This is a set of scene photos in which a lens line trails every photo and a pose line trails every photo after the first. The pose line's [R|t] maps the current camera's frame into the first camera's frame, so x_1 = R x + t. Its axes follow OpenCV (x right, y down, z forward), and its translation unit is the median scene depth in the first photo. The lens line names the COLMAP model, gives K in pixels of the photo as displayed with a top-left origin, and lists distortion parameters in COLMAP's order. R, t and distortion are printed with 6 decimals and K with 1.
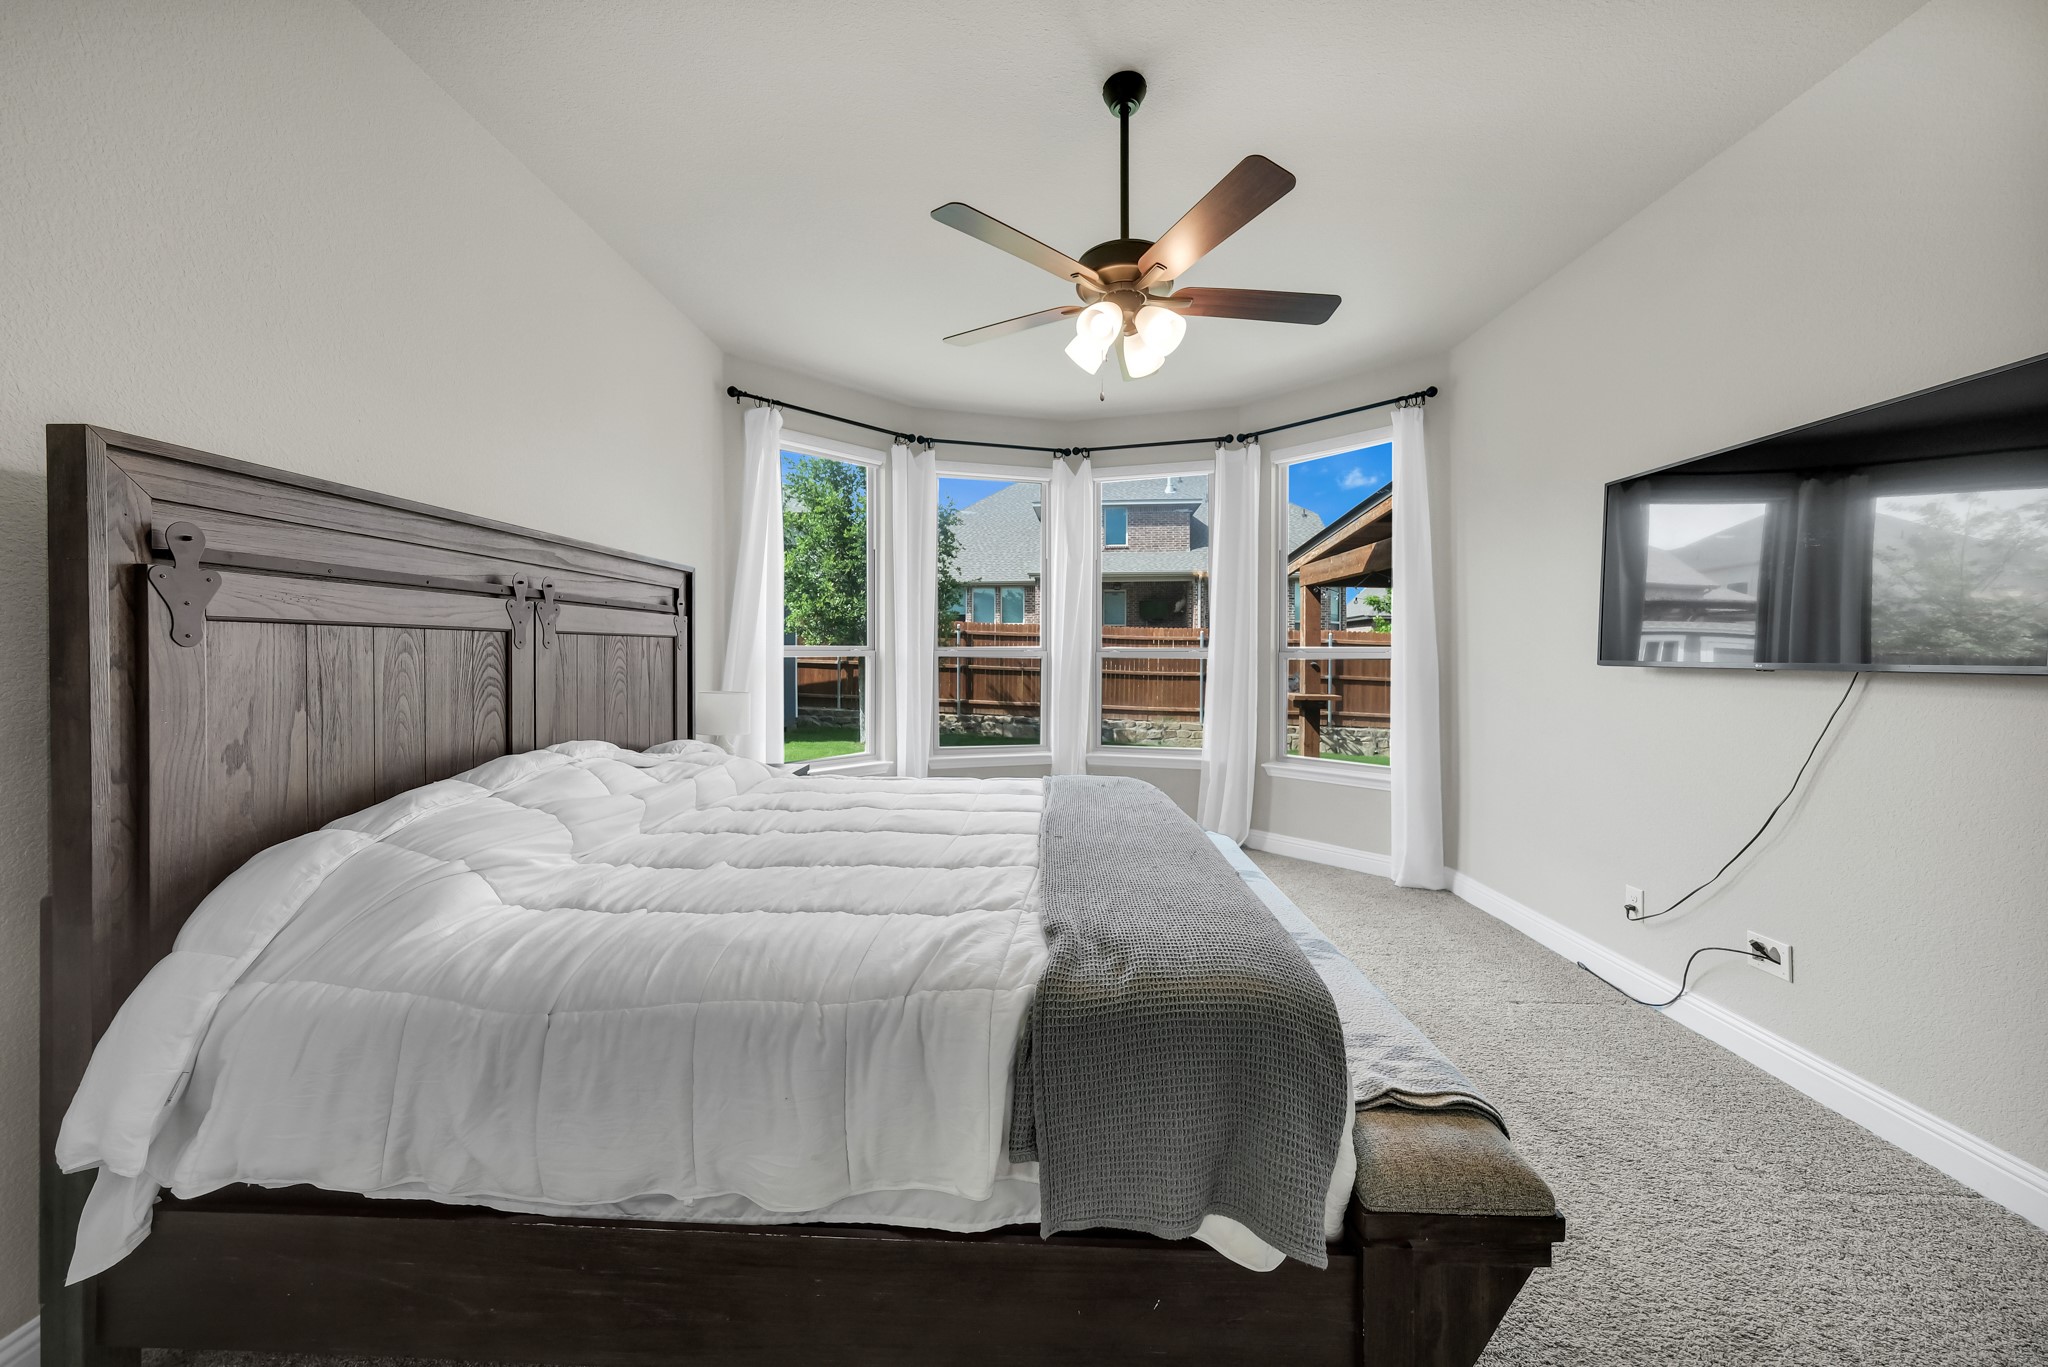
lens RADIAL K [[682.6, 0, 1021.5], [0, 682.6, 655.0], [0, 0, 1]] dist [-0.000714, 0.000247]
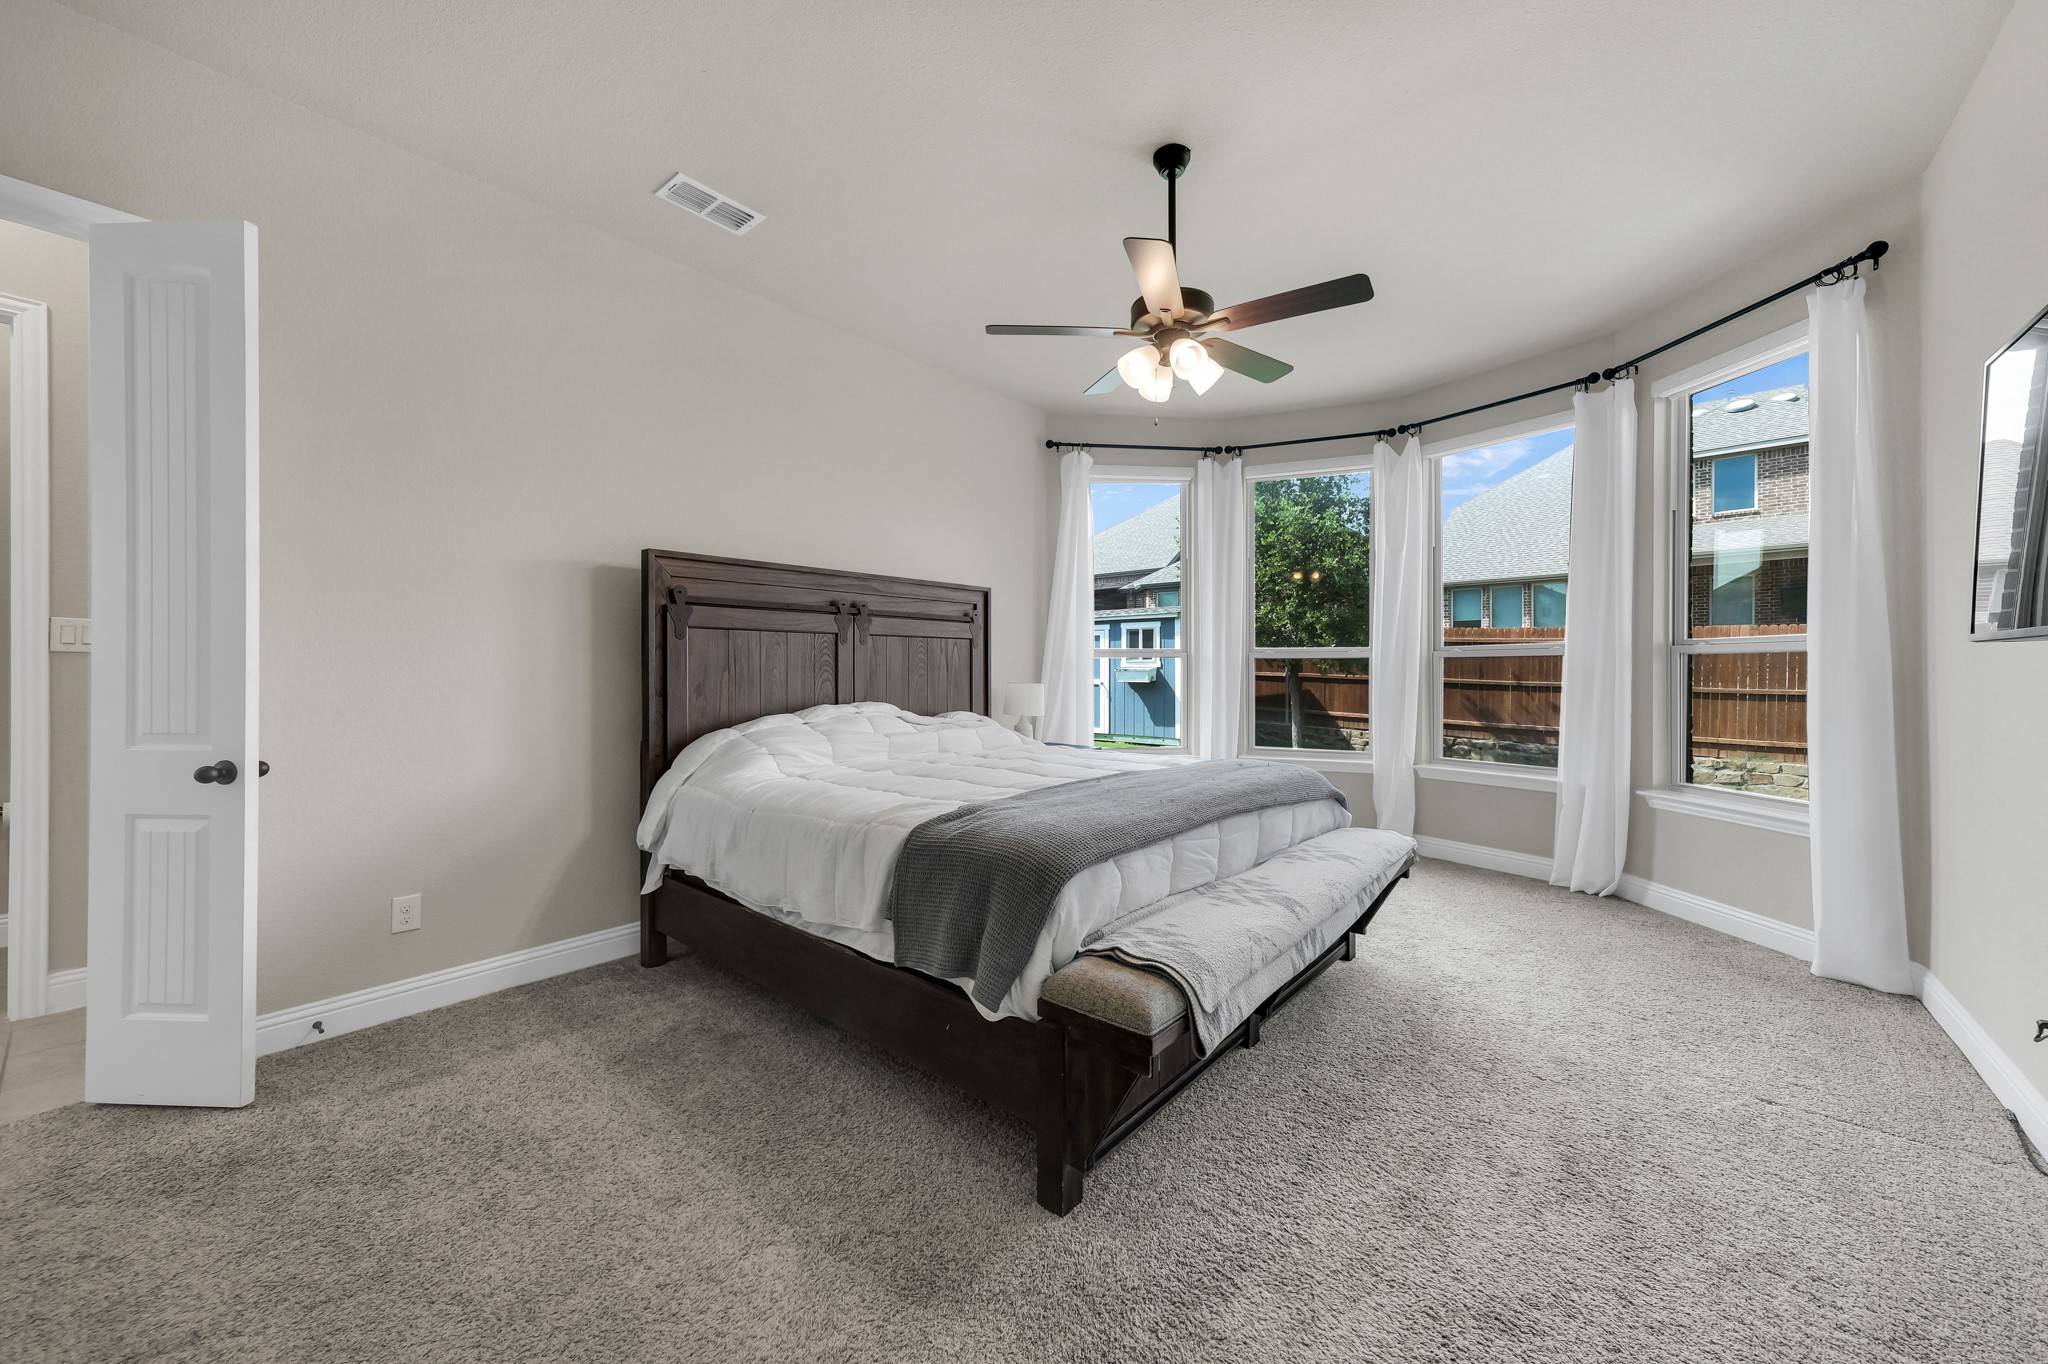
lens RADIAL K [[695.7, 0, 1030.3], [0, 695.7, 671.6], [0, 0, 1]] dist [0.000252, 0.000269]
pose [[0.803216, 0.003183, -0.595680, 0.431651], [-0.000003, 0.999986, 0.005339, 0.032438], [0.595689, -0.004287, 0.803204, -0.065330]]
